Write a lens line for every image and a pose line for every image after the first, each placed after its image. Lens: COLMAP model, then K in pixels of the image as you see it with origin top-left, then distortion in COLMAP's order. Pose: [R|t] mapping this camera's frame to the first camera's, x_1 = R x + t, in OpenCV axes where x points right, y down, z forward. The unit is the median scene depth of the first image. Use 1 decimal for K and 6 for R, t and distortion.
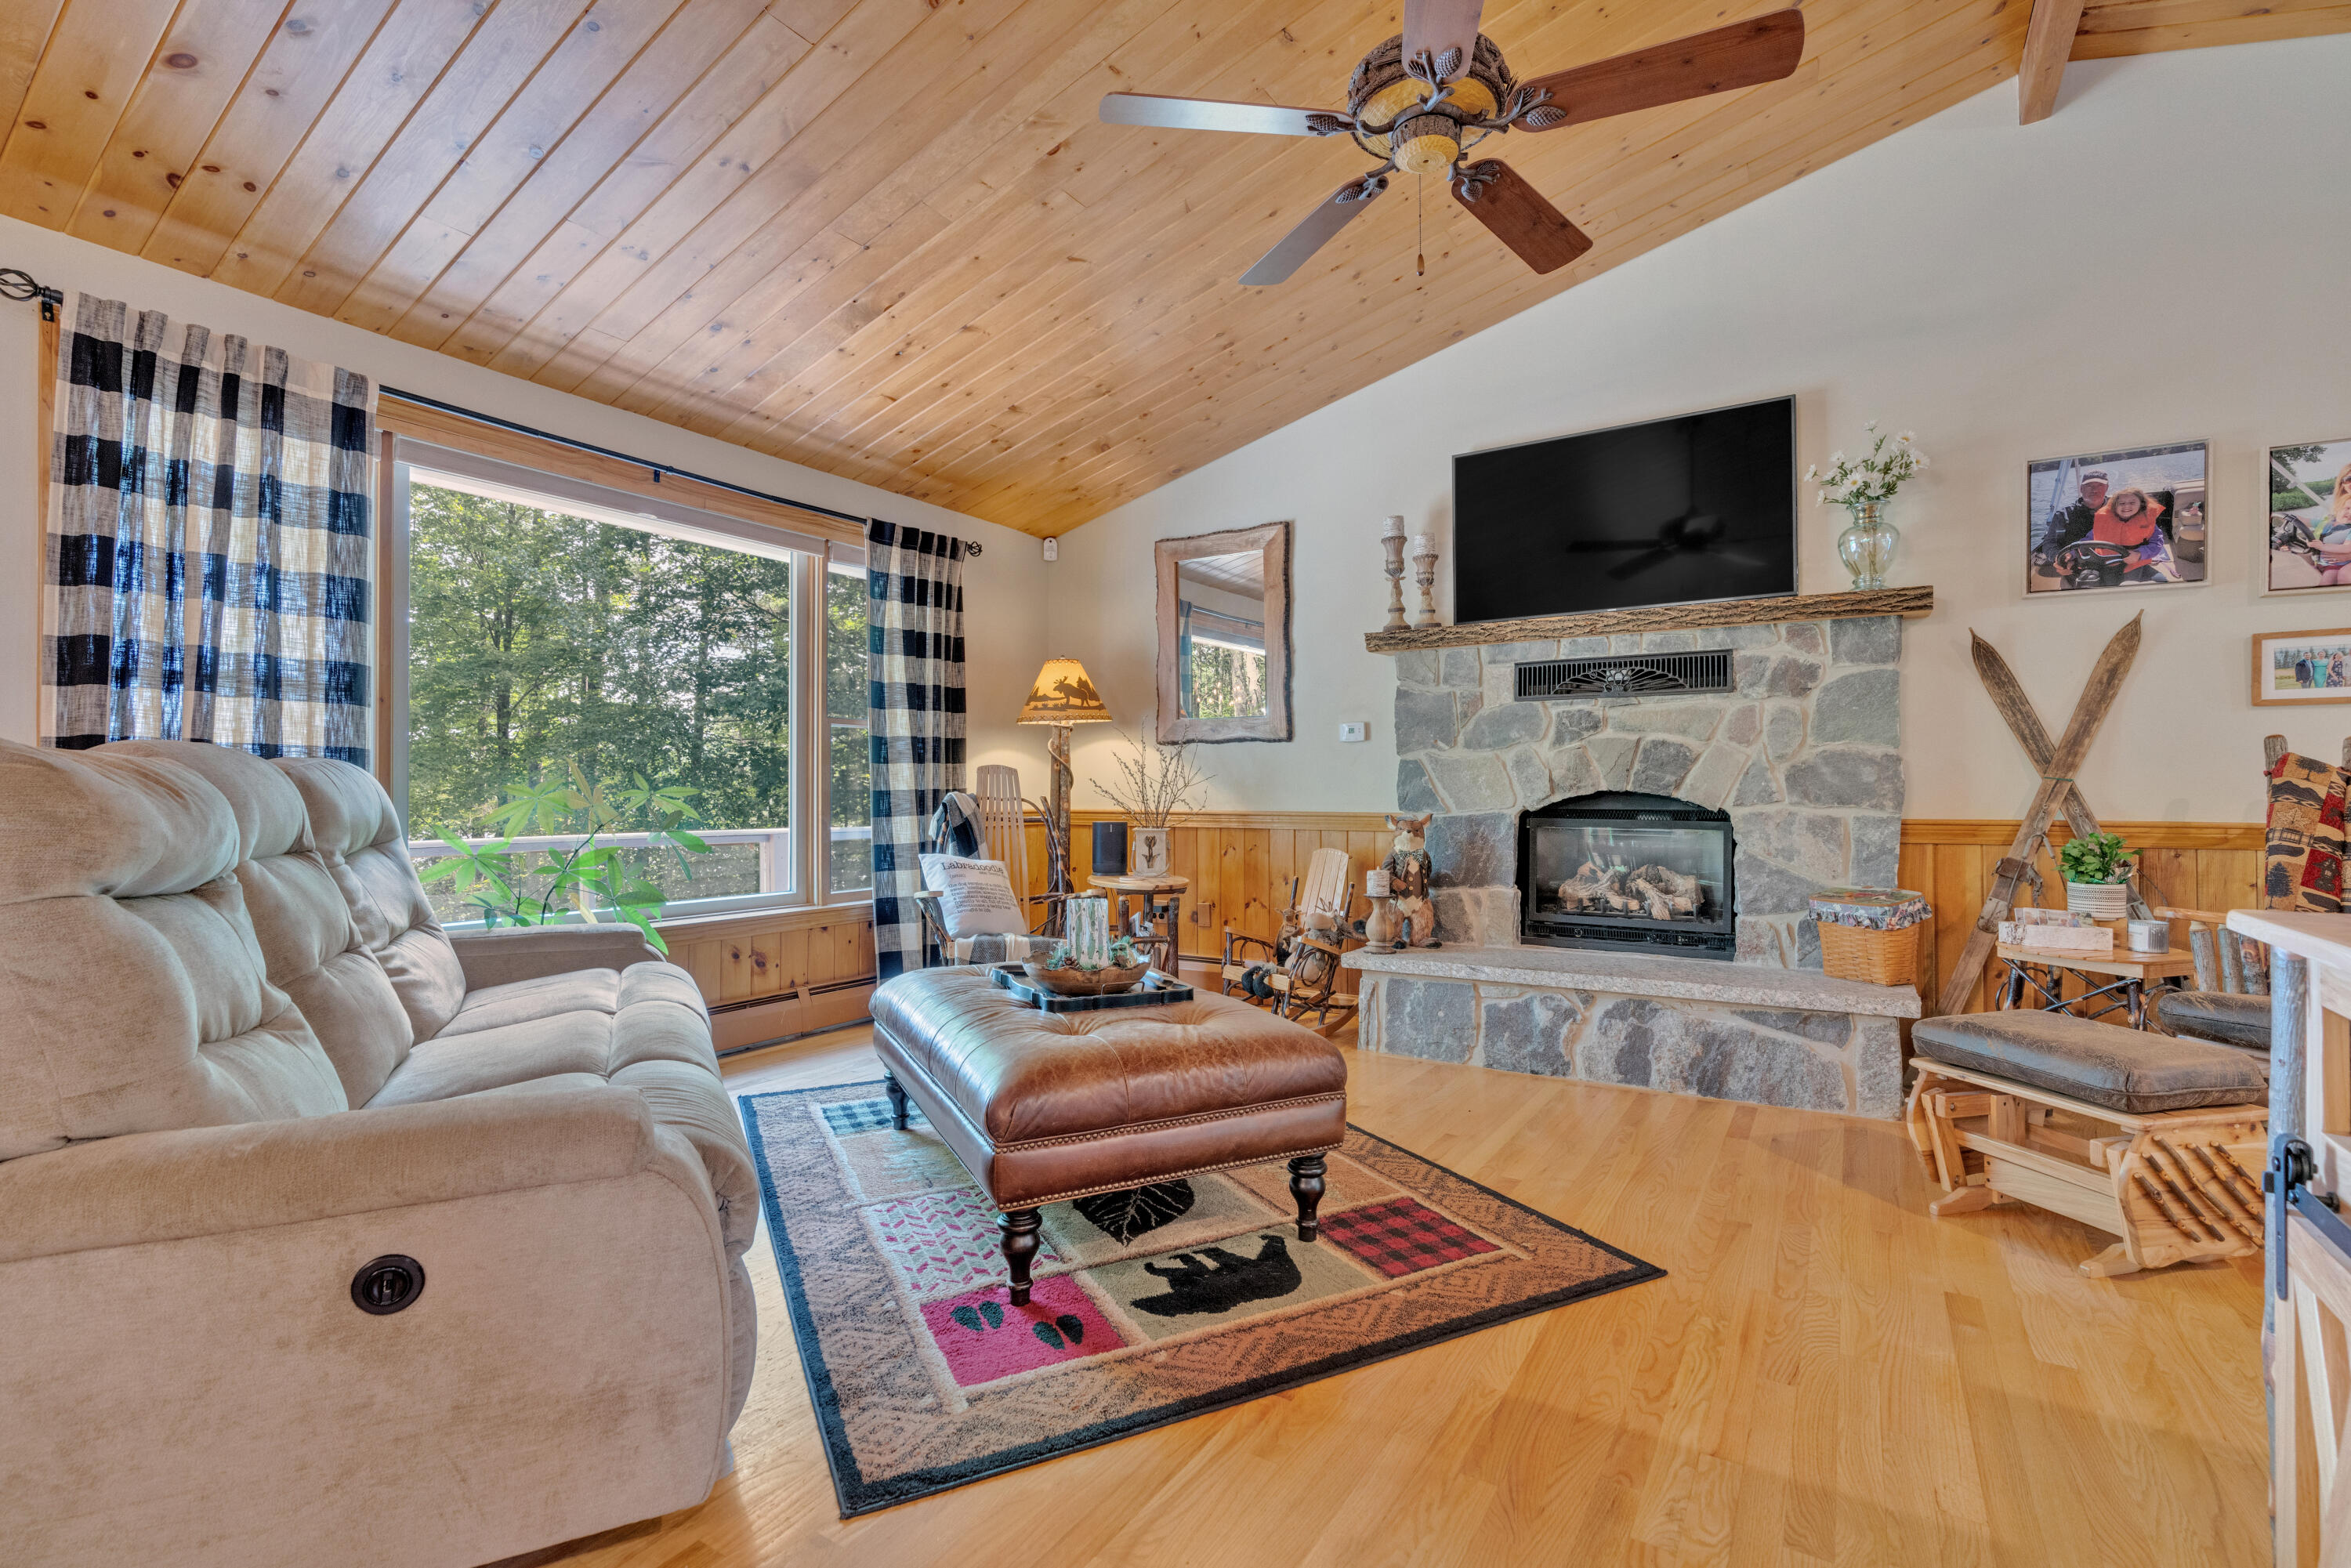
lens RADIAL K [[1062.9, 0, 1173.4], [0, 1062.9, 784.0], [0, 0, 1]] dist [0.000428, 0.000028]
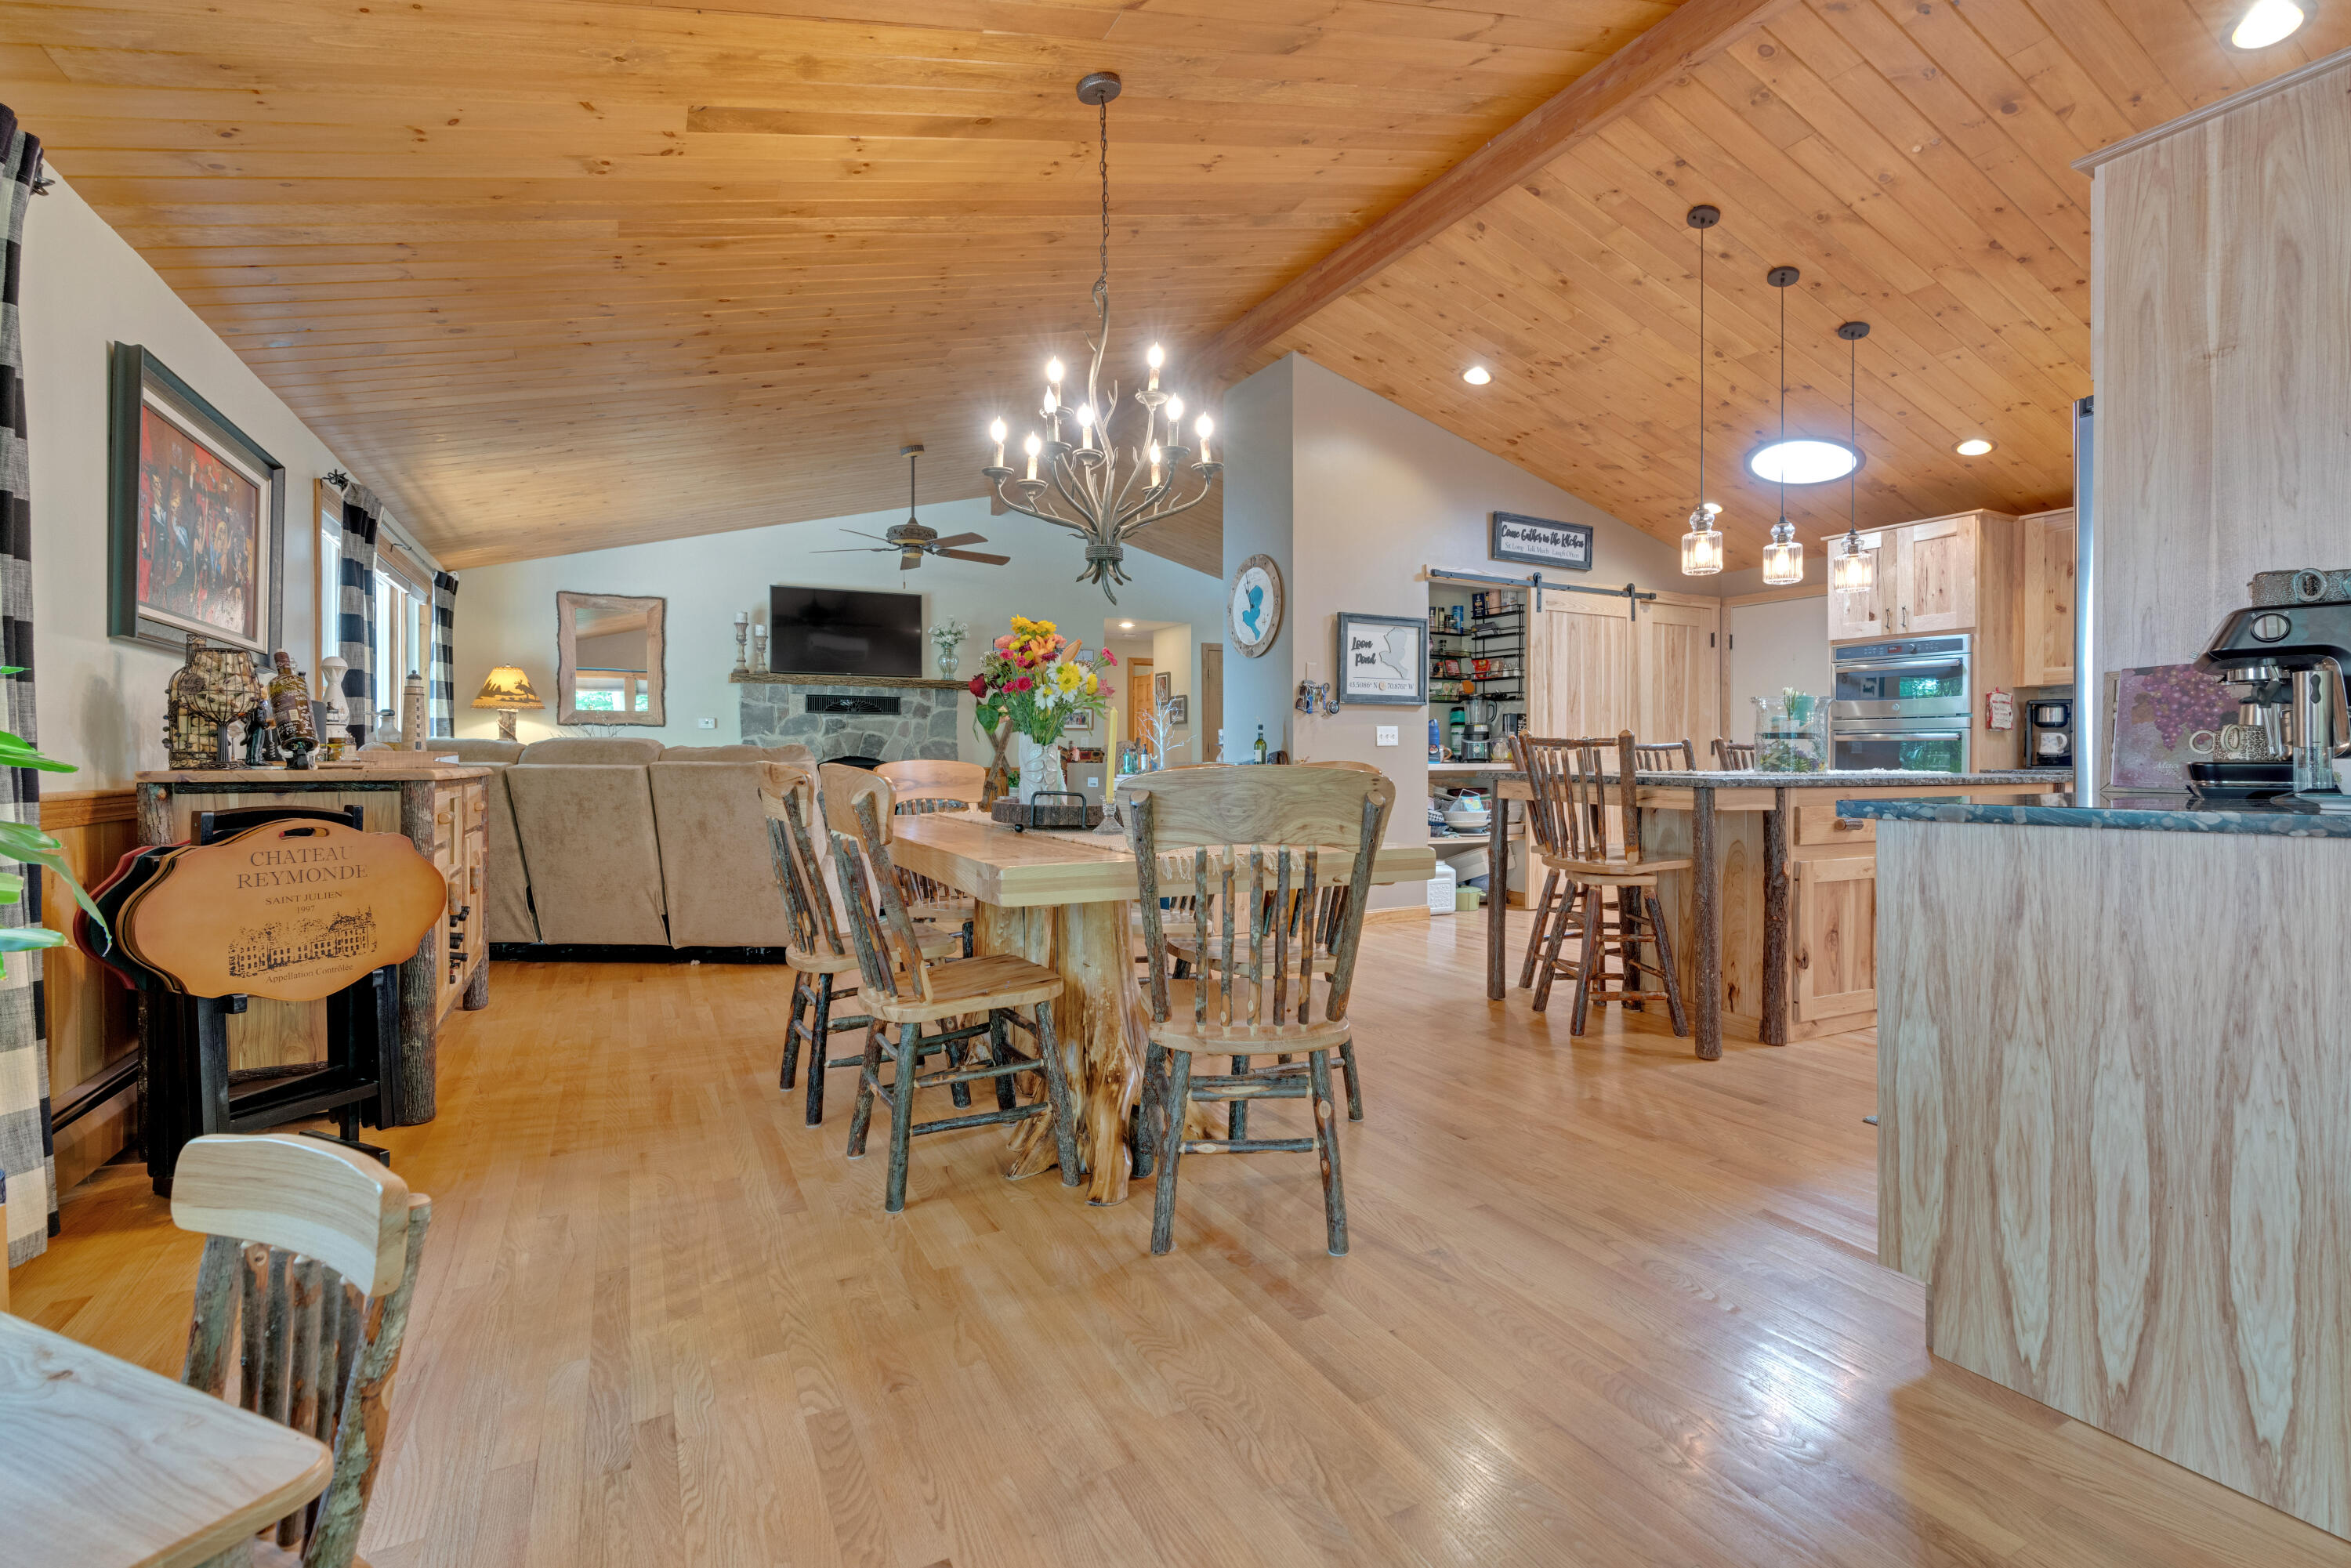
lens RADIAL K [[1062.9, 0, 1175.5], [0, 1062.9, 767.3], [0, 0, 1]] dist [0.000428, 0.000028]
pose [[0.511826, -0.005017, 0.859075, -1.114577], [-0.007199, 0.999923, 0.010128, 0.002170], [-0.859059, -0.011368, 0.511750, -0.697141]]
